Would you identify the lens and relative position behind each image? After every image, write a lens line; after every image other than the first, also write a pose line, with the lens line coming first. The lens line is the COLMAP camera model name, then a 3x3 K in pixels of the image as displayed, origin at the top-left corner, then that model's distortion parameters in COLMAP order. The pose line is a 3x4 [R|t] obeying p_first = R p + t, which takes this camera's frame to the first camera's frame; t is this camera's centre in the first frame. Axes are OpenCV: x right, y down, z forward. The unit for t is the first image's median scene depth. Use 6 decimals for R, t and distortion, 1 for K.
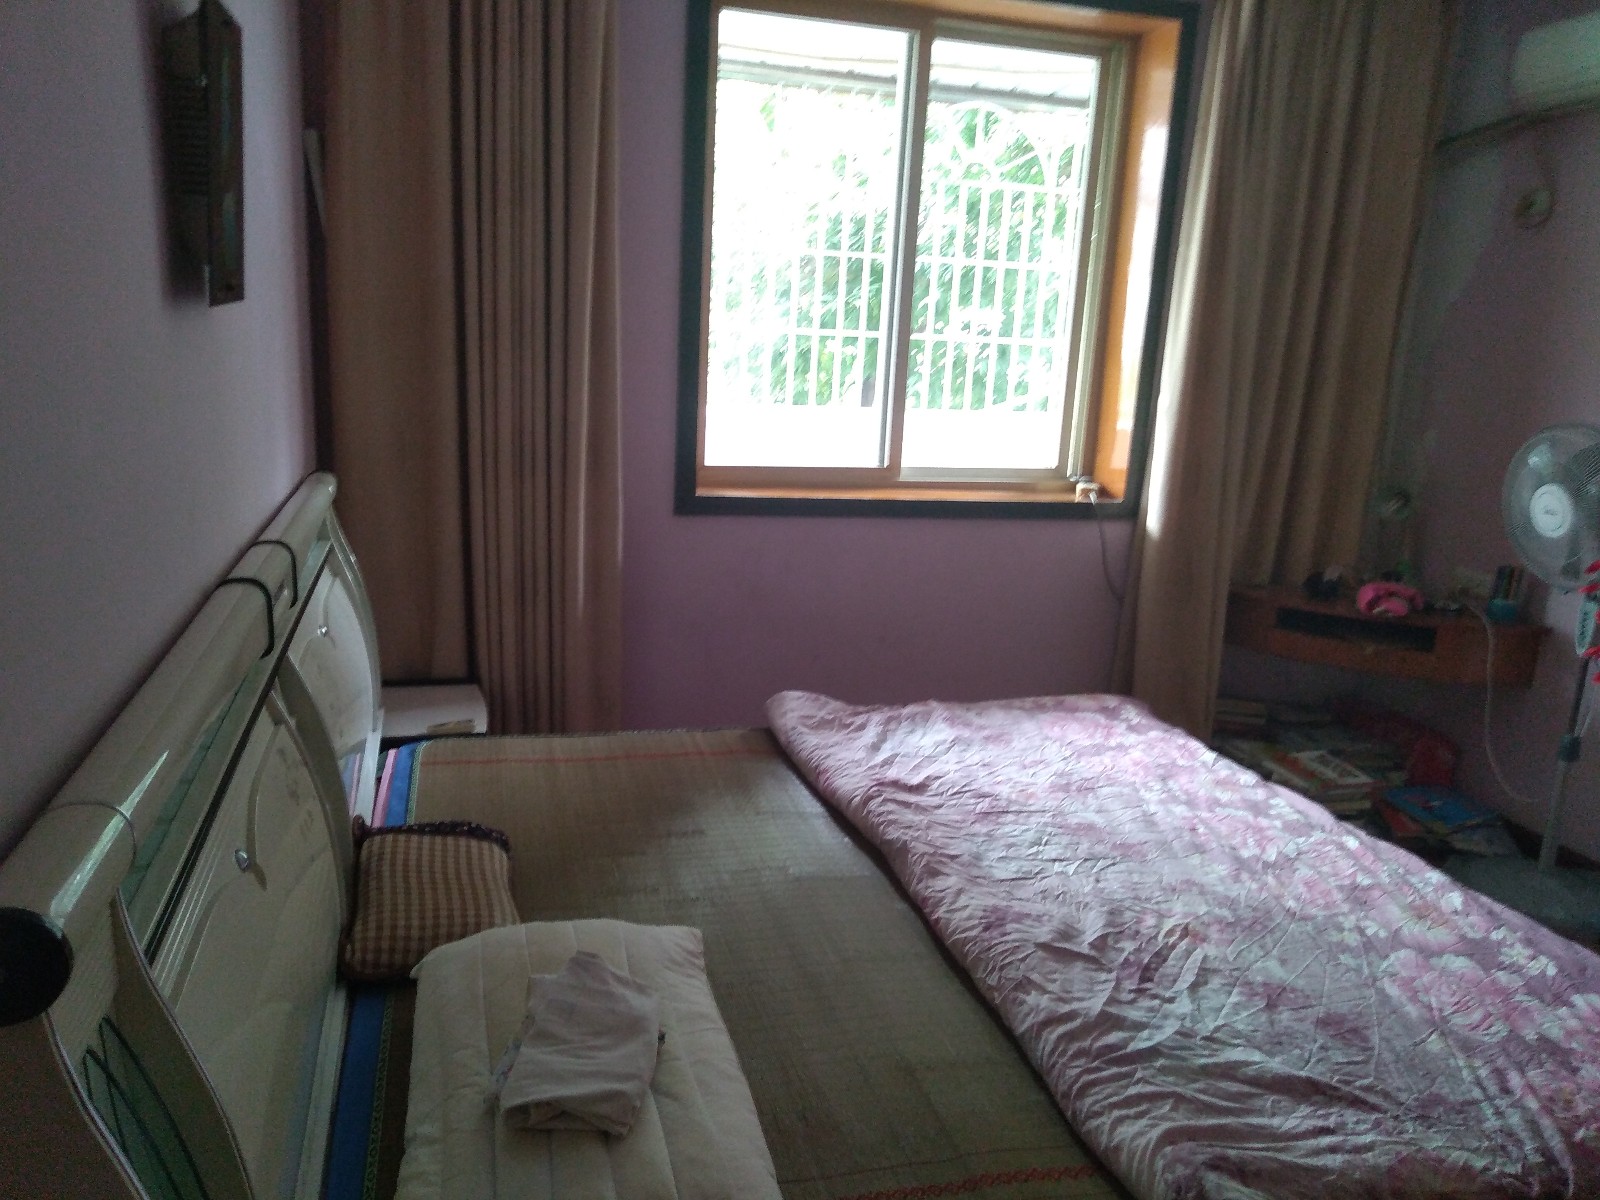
lens RADIAL K [[1150.3, 0, 800.0], [0, 1150.3, 600.0], [0, 0, 1]] dist [0.022185, -0.005261]
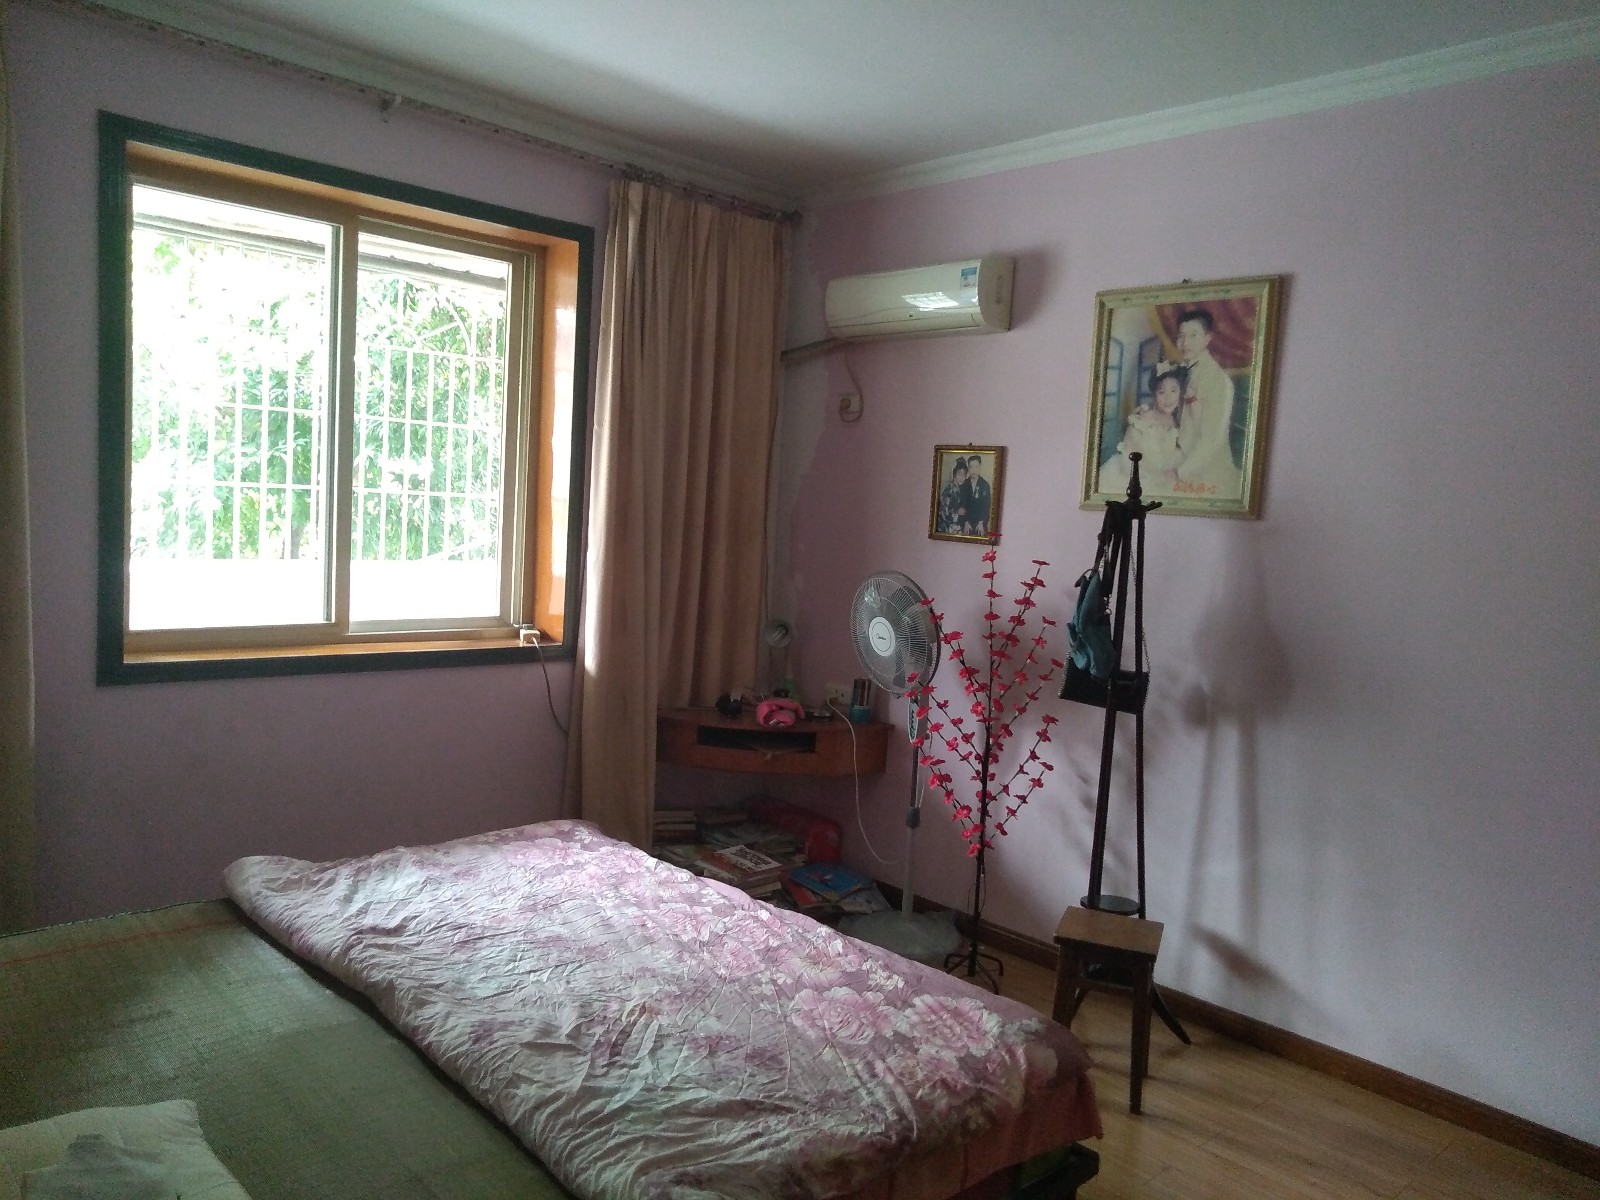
lens RADIAL K [[1150.3, 0, 800.0], [0, 1150.3, 600.0], [0, 0, 1]] dist [0.022185, -0.005261]
pose [[0.884516, -0.035494, 0.465158, -0.055498], [0.087703, 0.991974, -0.091077, -0.009989], [-0.458192, 0.121355, 0.880530, -0.155857]]
